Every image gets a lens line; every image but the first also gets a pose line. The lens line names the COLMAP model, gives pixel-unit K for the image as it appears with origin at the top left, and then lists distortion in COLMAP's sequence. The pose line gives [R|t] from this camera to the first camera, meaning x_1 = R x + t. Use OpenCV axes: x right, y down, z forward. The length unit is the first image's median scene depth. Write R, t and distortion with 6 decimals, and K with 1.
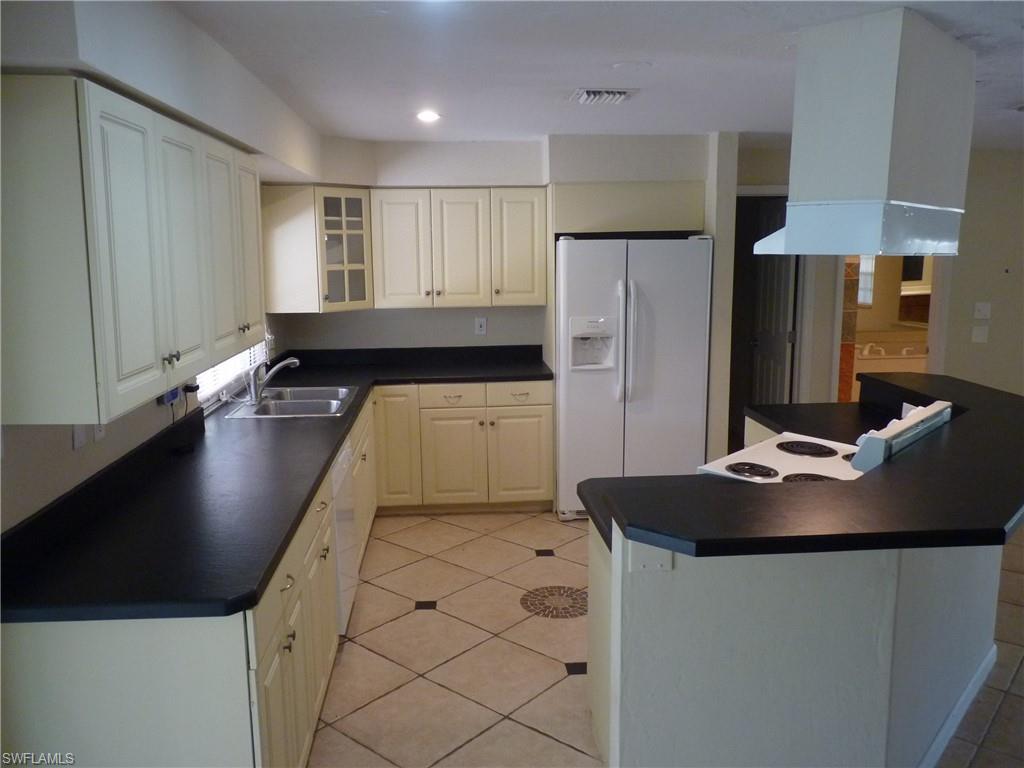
lens RADIAL K [[819.0, 0, 511.9], [0, 819.0, 386.7], [0, 0, 1]] dist [-0.010281, -0.008367]
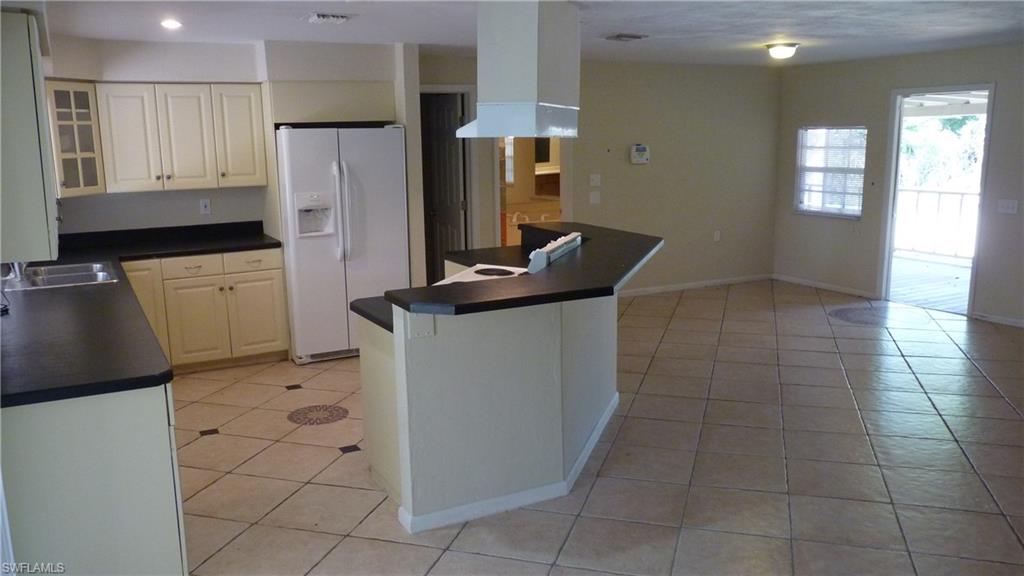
lens RADIAL K [[802.6, 0, 516.9], [0, 802.6, 295.2], [0, 0, 1]] dist [-0.036446, 0.007782]
pose [[0.910955, -0.084960, 0.403662, -0.117753], [0.074037, 0.996344, 0.042621, 0.038090], [-0.405807, -0.008940, 0.913915, -0.205640]]
